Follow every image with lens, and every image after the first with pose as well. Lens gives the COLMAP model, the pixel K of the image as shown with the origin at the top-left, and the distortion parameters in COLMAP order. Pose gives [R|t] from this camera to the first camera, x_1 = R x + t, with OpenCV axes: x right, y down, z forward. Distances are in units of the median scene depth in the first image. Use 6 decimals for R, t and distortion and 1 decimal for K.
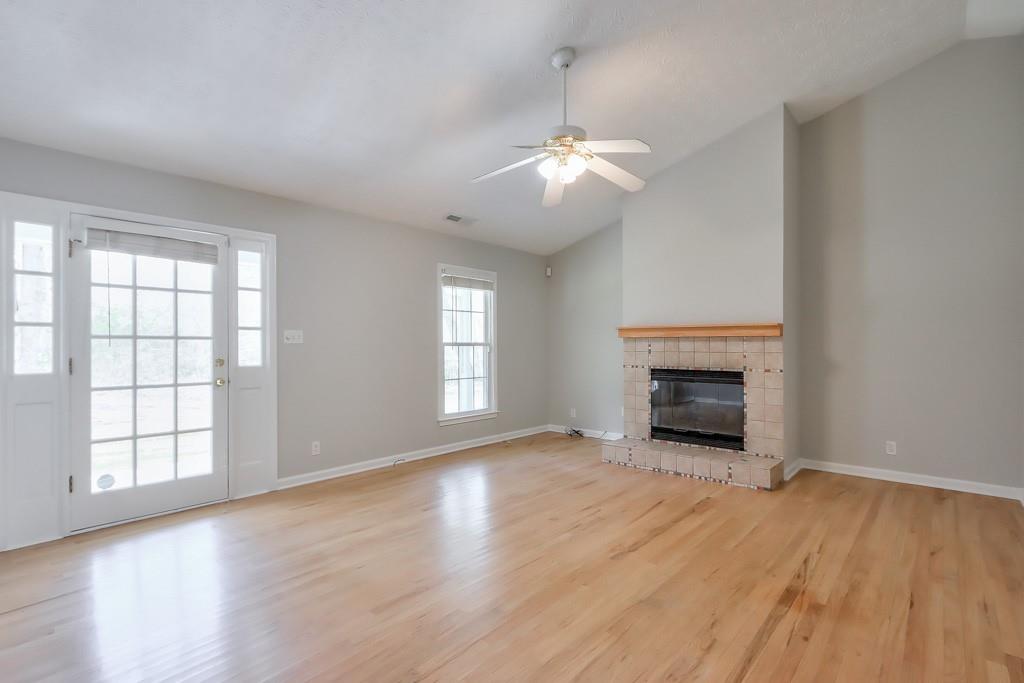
lens RADIAL K [[489.1, 0, 512.1], [0, 489.1, 343.9], [0, 0, 1]] dist [-0.001991, 0.000493]
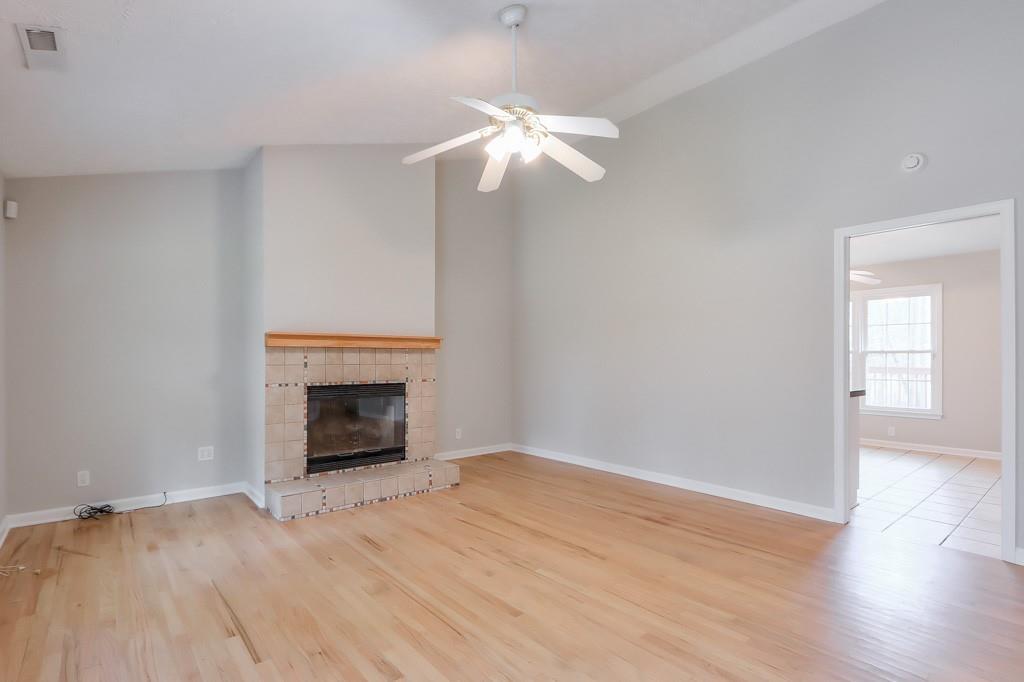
lens RADIAL K [[489.1, 0, 521.8], [0, 489.1, 355.0], [0, 0, 1]] dist [-0.001991, 0.000493]
pose [[0.135567, 0.007650, 0.990739, -0.598256], [-0.002696, 0.999969, -0.007353, 0.006107], [-0.990764, -0.001674, 0.135584, 0.716795]]
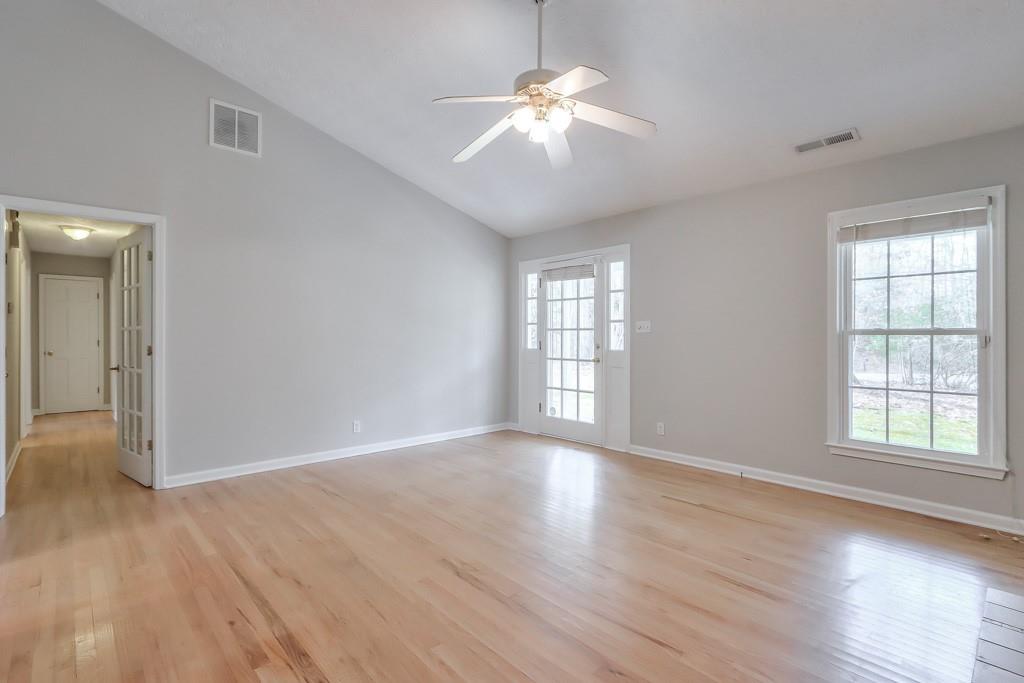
lens RADIAL K [[489.1, 0, 505.7], [0, 489.1, 334.9], [0, 0, 1]] dist [-0.001991, 0.000493]
pose [[-0.117472, -0.000236, -0.993076, 0.781117], [0.003211, 0.999995, -0.000617, 0.004508], [0.993071, -0.003261, -0.117470, 0.854062]]
